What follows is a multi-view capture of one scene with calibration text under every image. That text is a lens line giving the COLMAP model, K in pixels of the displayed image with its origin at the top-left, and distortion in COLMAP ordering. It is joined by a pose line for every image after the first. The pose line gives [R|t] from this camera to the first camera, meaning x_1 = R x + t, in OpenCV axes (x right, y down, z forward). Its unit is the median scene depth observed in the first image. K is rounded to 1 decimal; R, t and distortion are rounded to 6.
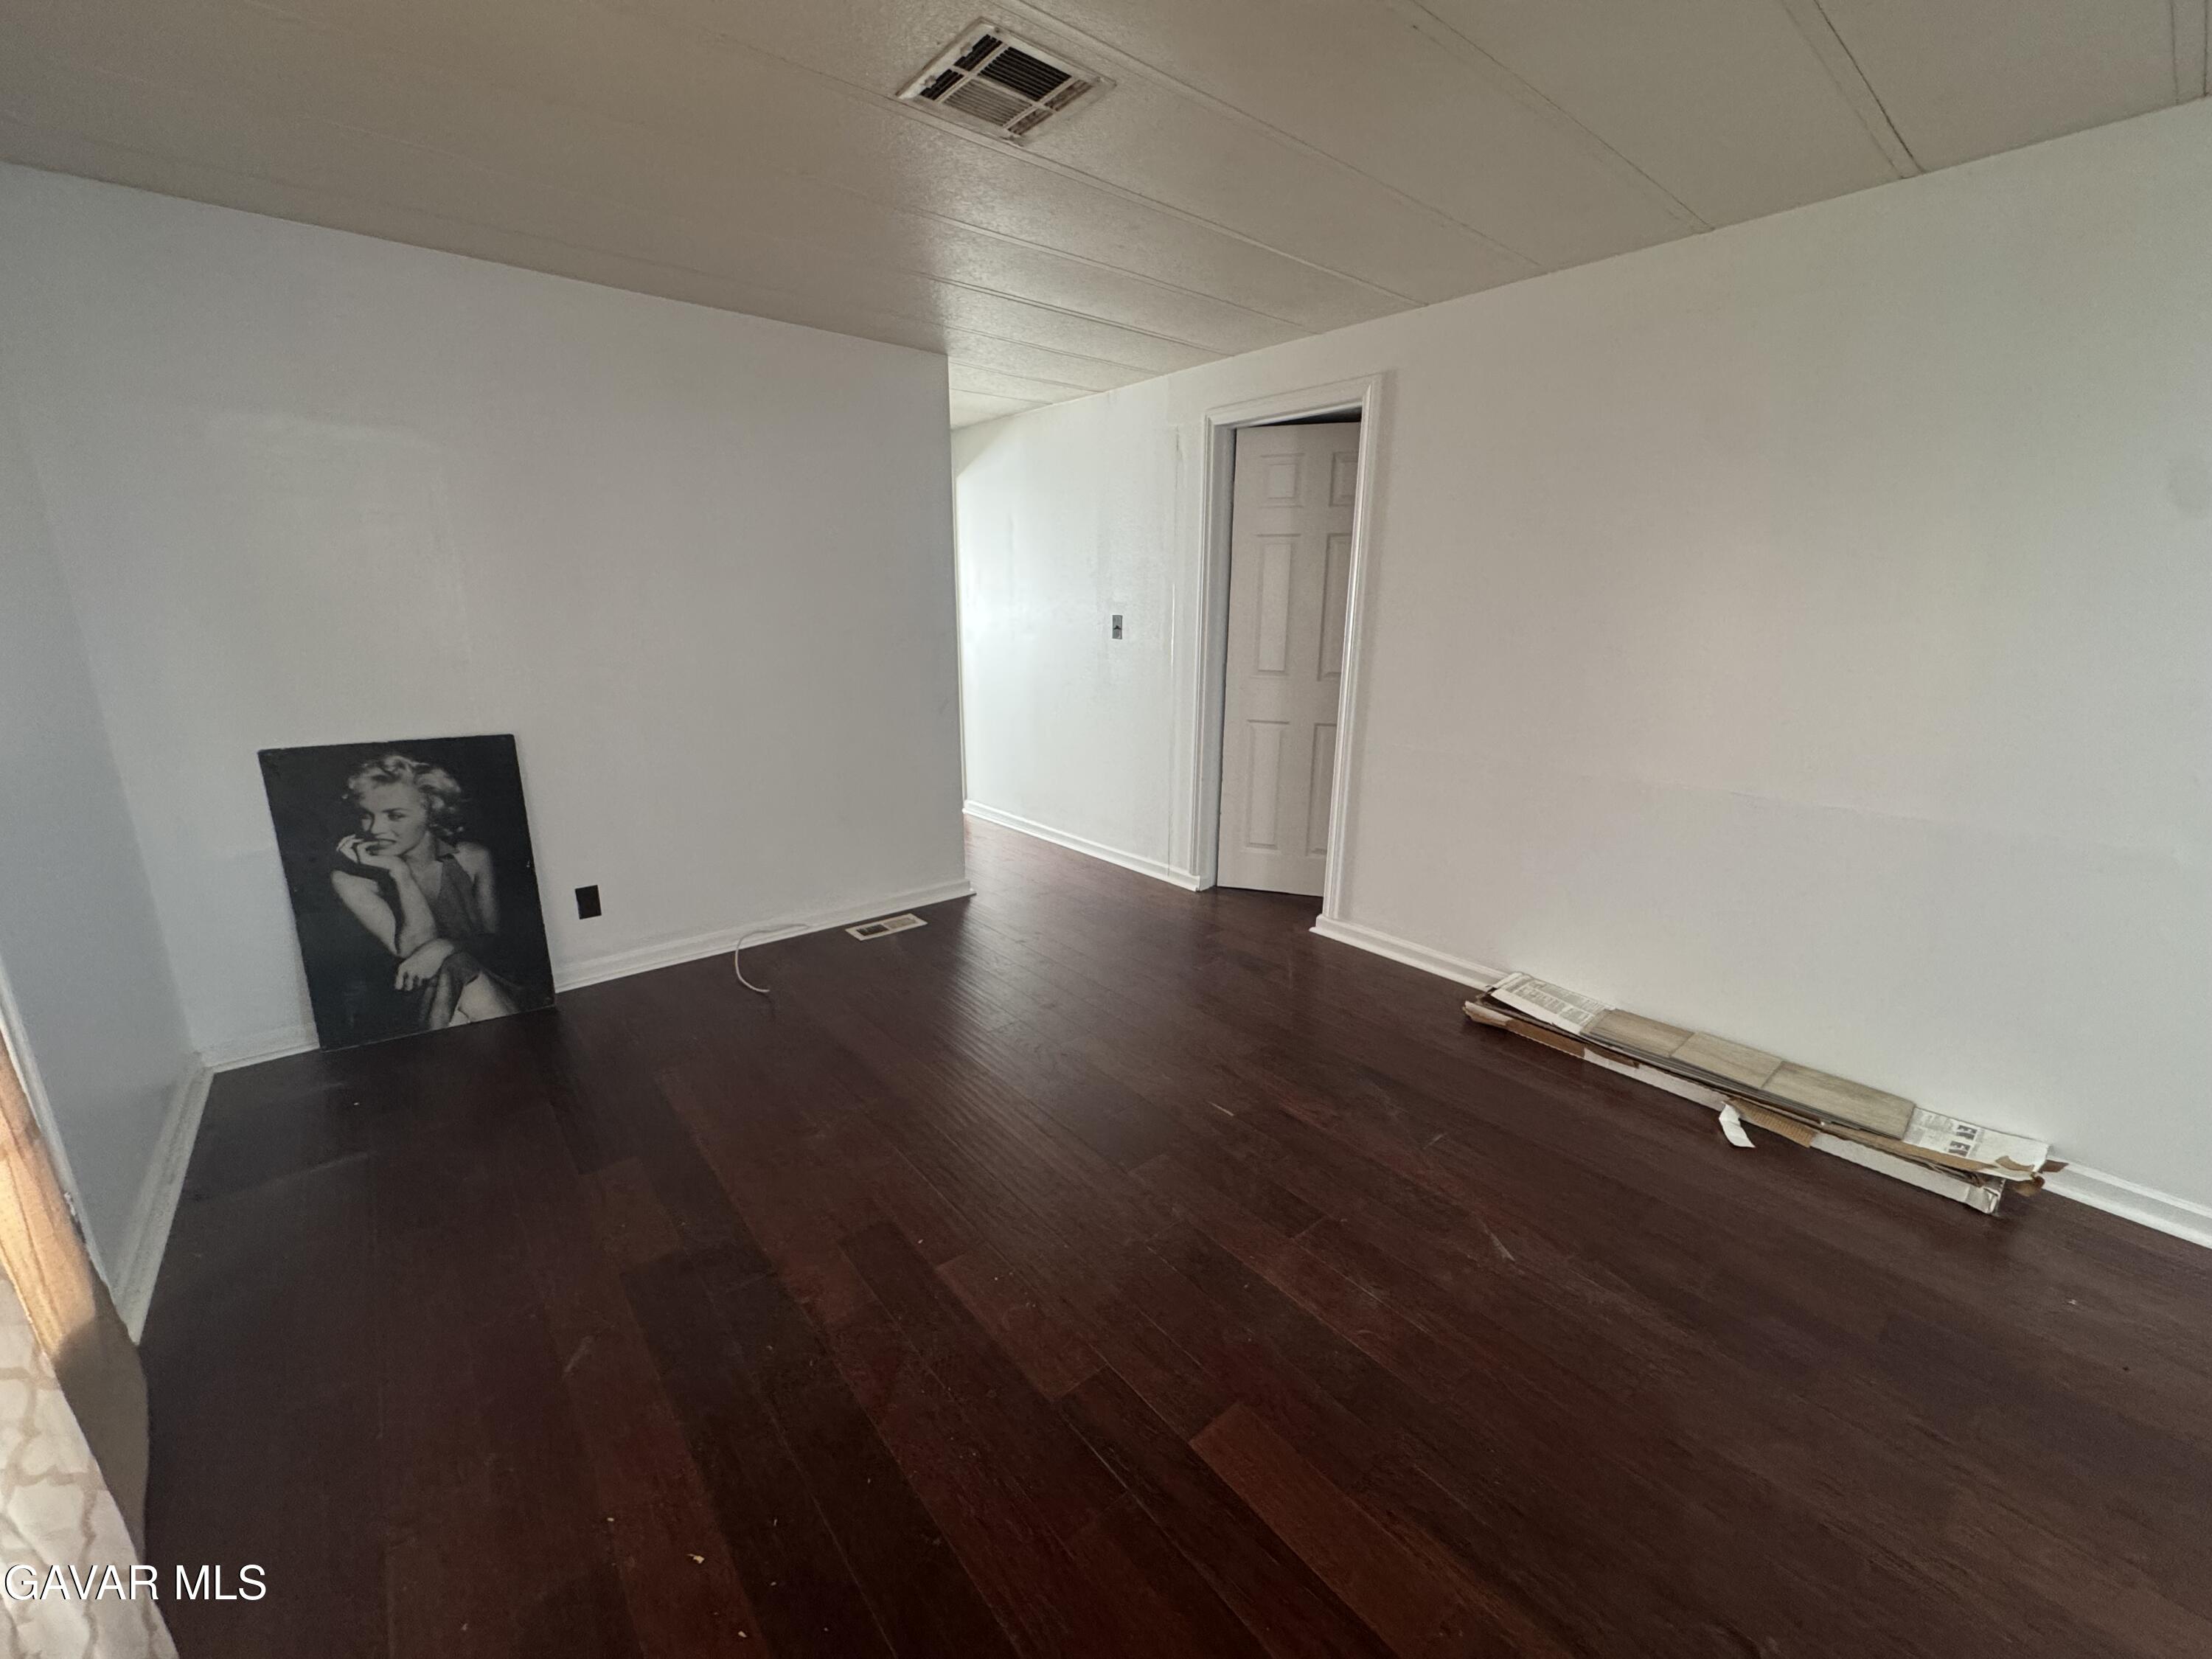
lens RADIAL K [[885.9, 0, 1093.7], [0, 885.9, 826.4], [0, 0, 1]] dist [0.003194, -0.000289]
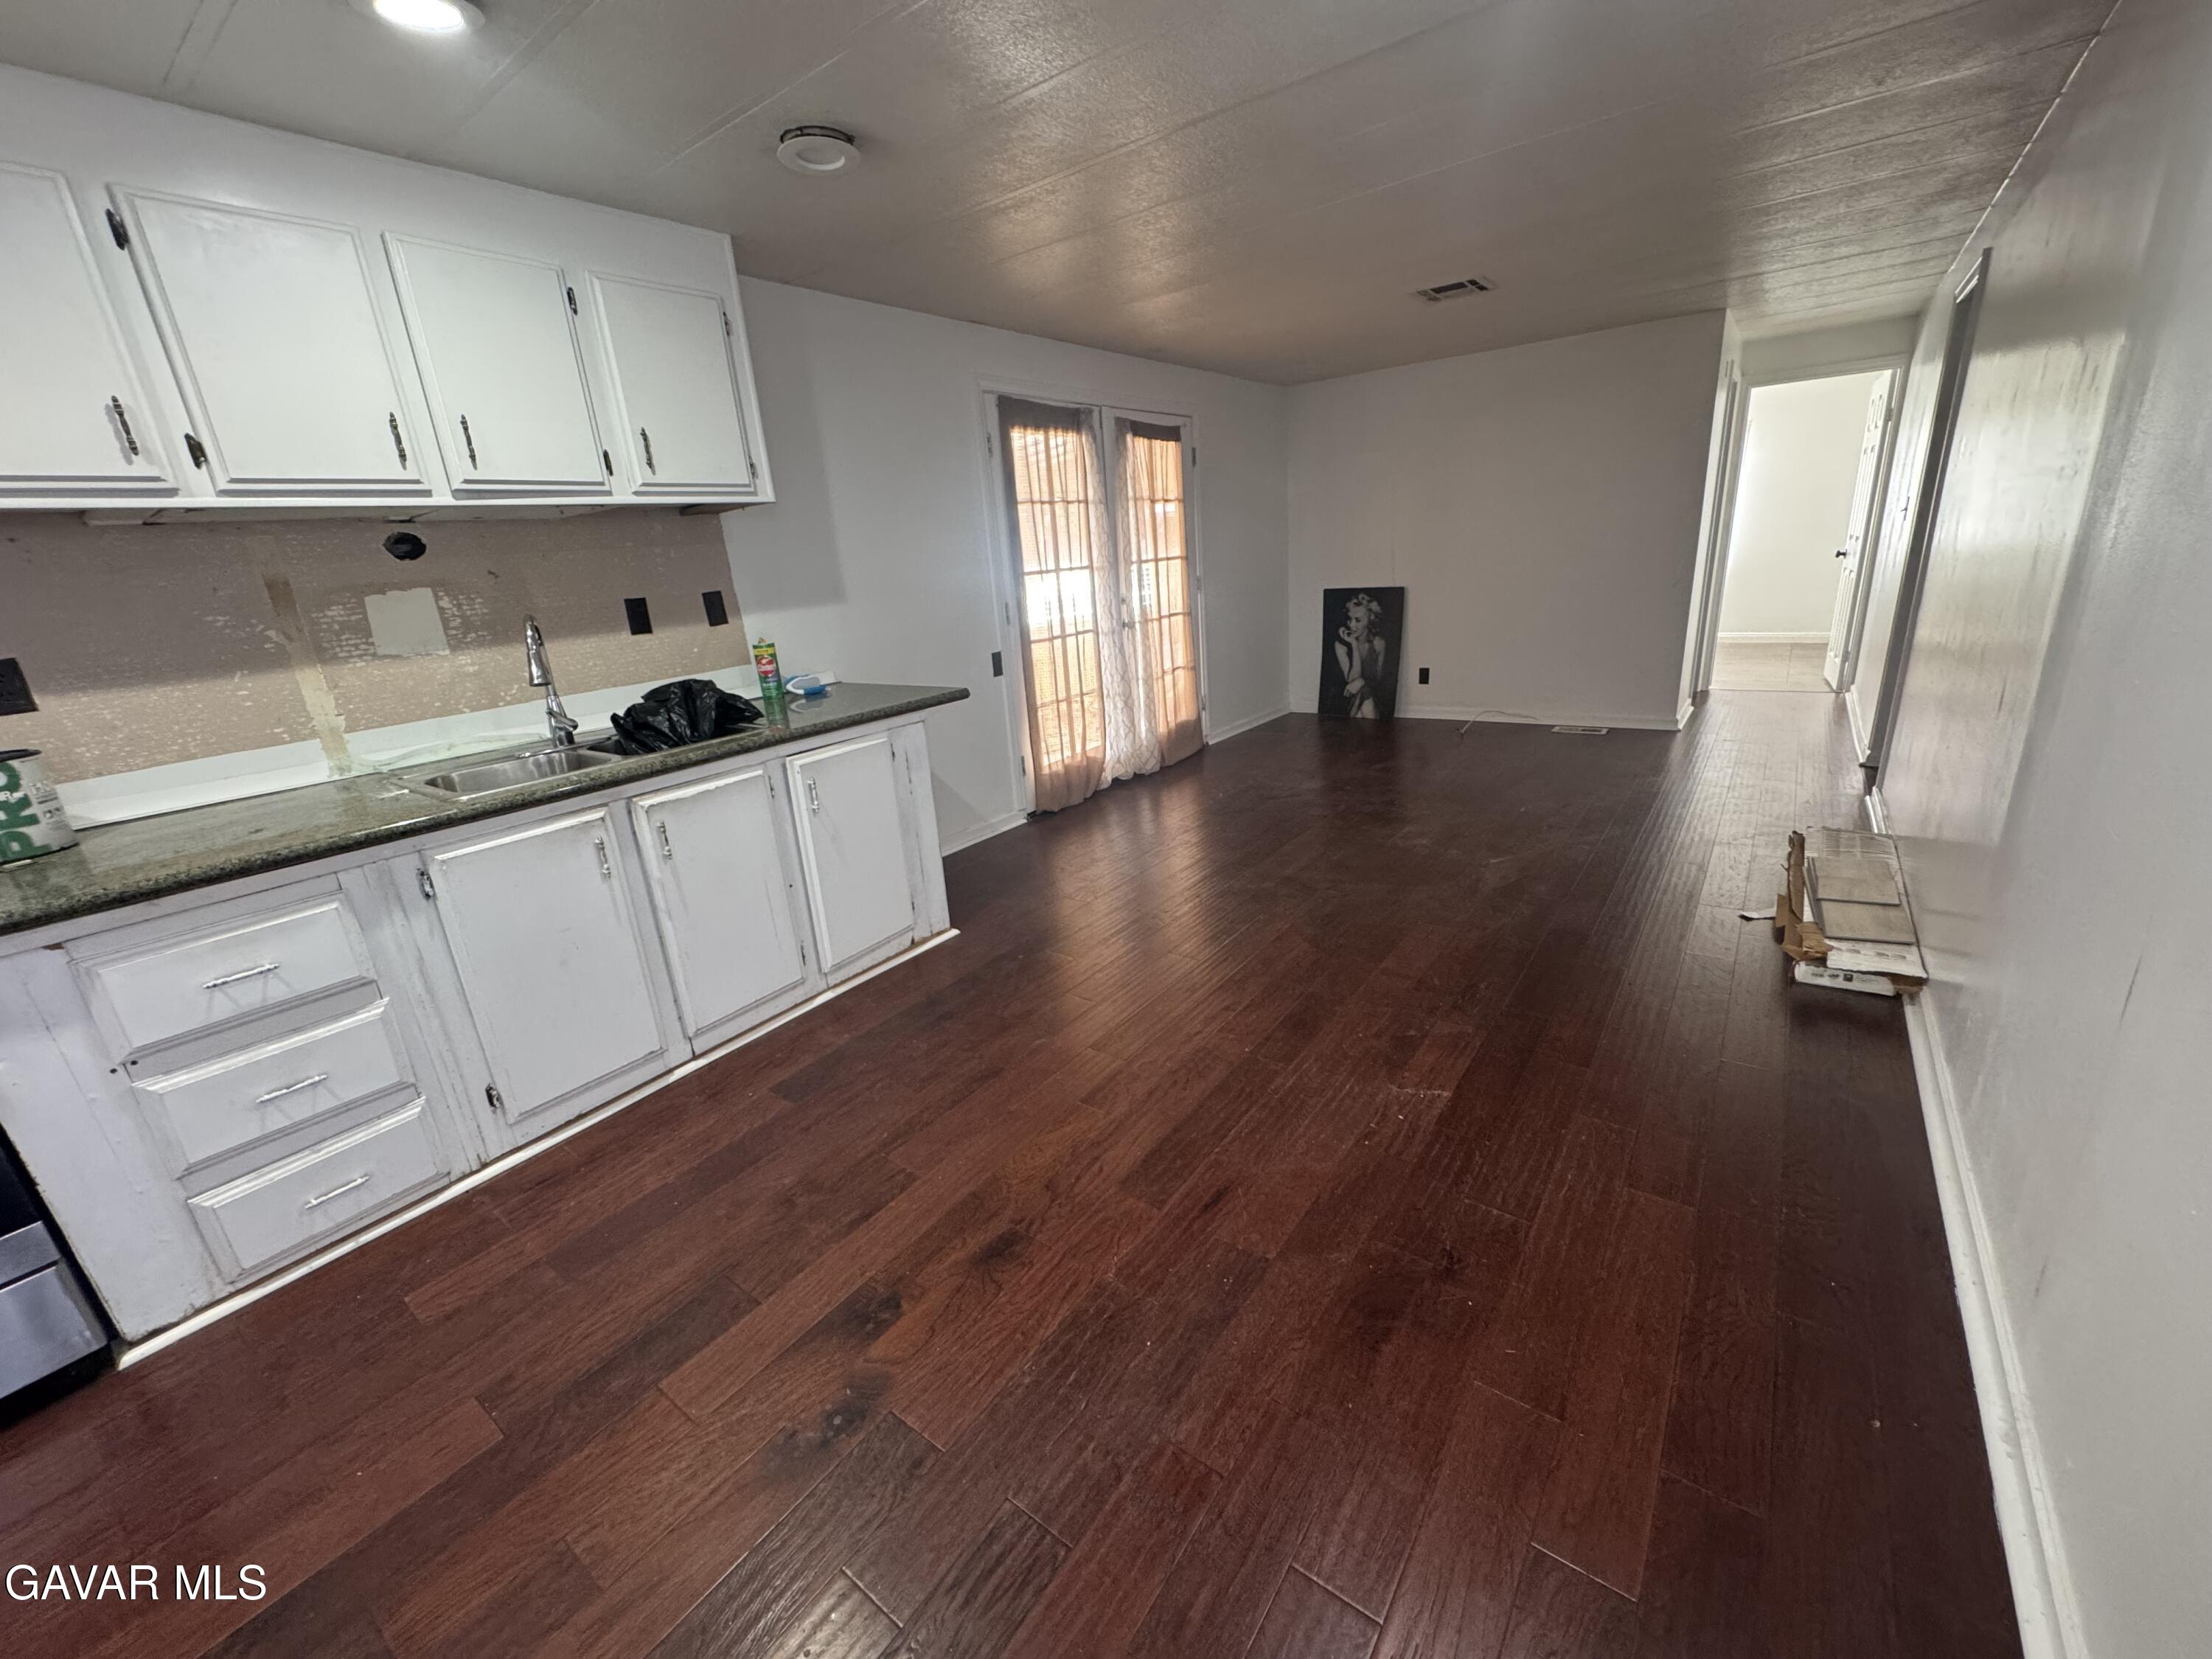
lens RADIAL K [[885.9, 0, 1108.8], [0, 885.9, 824.5], [0, 0, 1]] dist [0.003194, -0.000289]
pose [[0.249689, 0.272276, -0.929259, 1.332893], [-0.167365, 0.957346, 0.235535, 0.060887], [0.953753, 0.096715, 0.284608, -0.233045]]
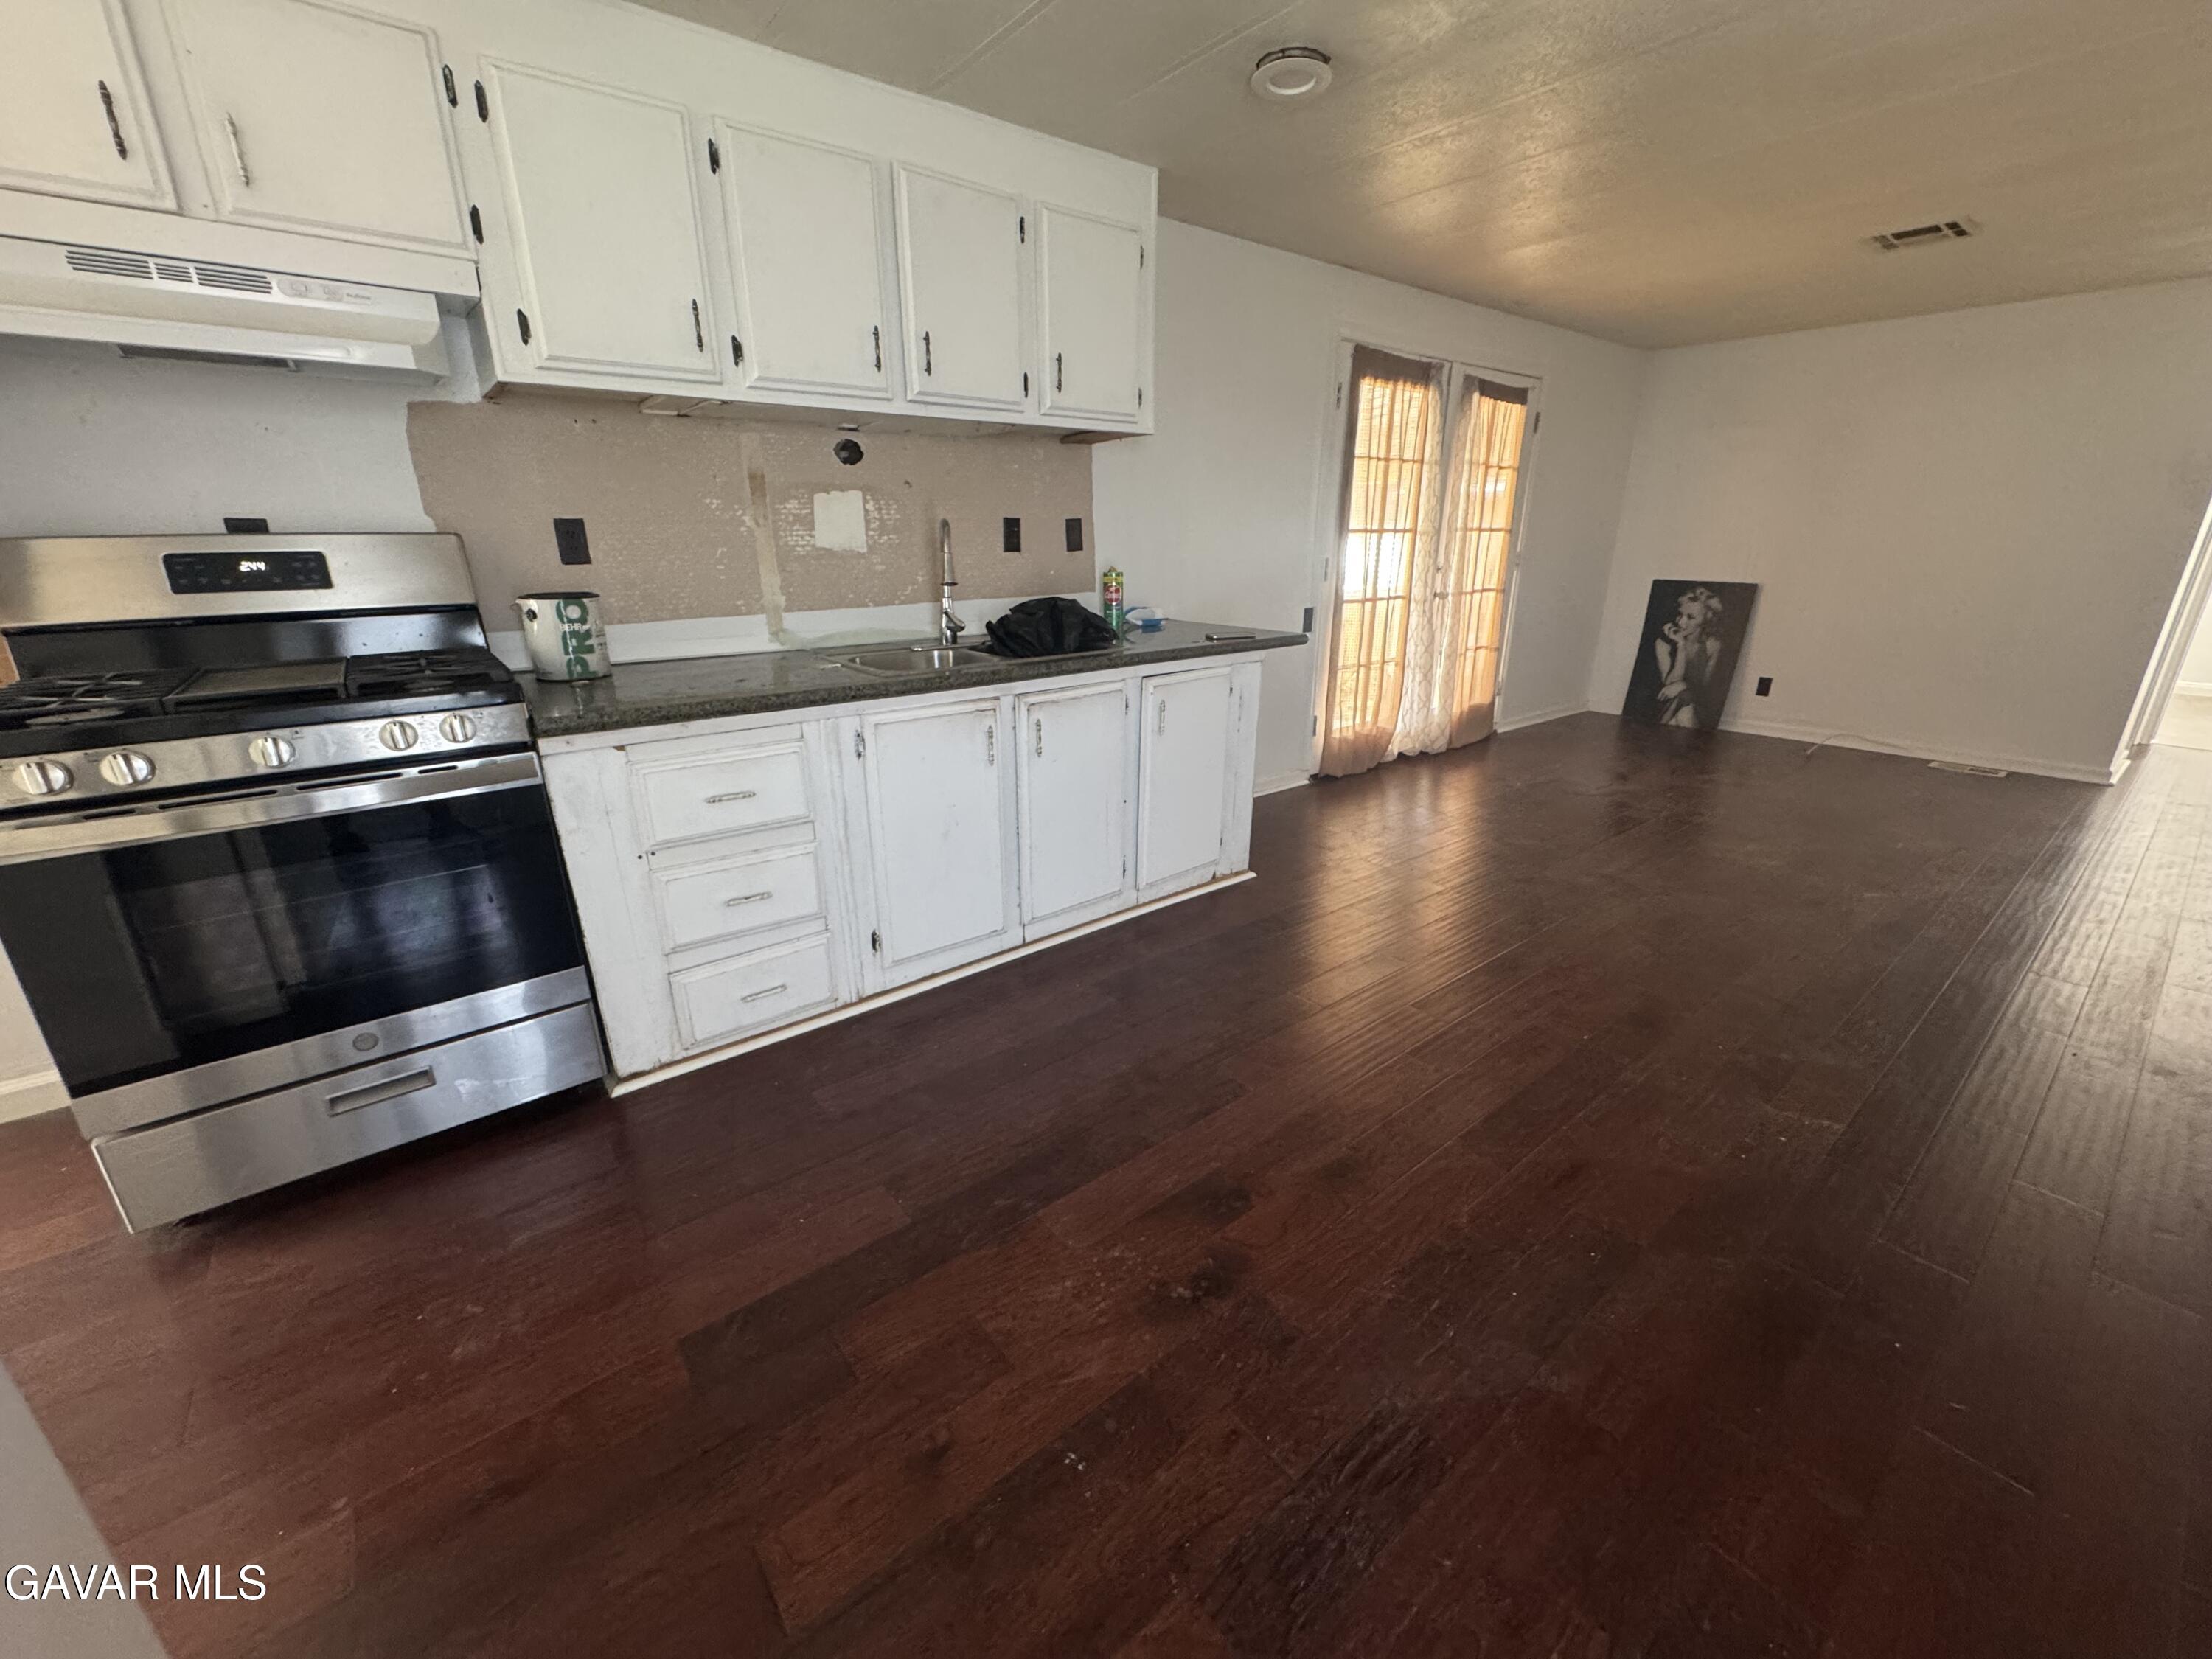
lens RADIAL K [[885.9, 0, 1112.3], [0, 885.9, 825.5], [0, 0, 1]] dist [0.003194, -0.000289]
pose [[-0.002082, 0.318155, -0.948036, 1.337519], [-0.245988, 0.918745, 0.308865, 0.125866], [0.969271, 0.233849, 0.076350, -0.366806]]
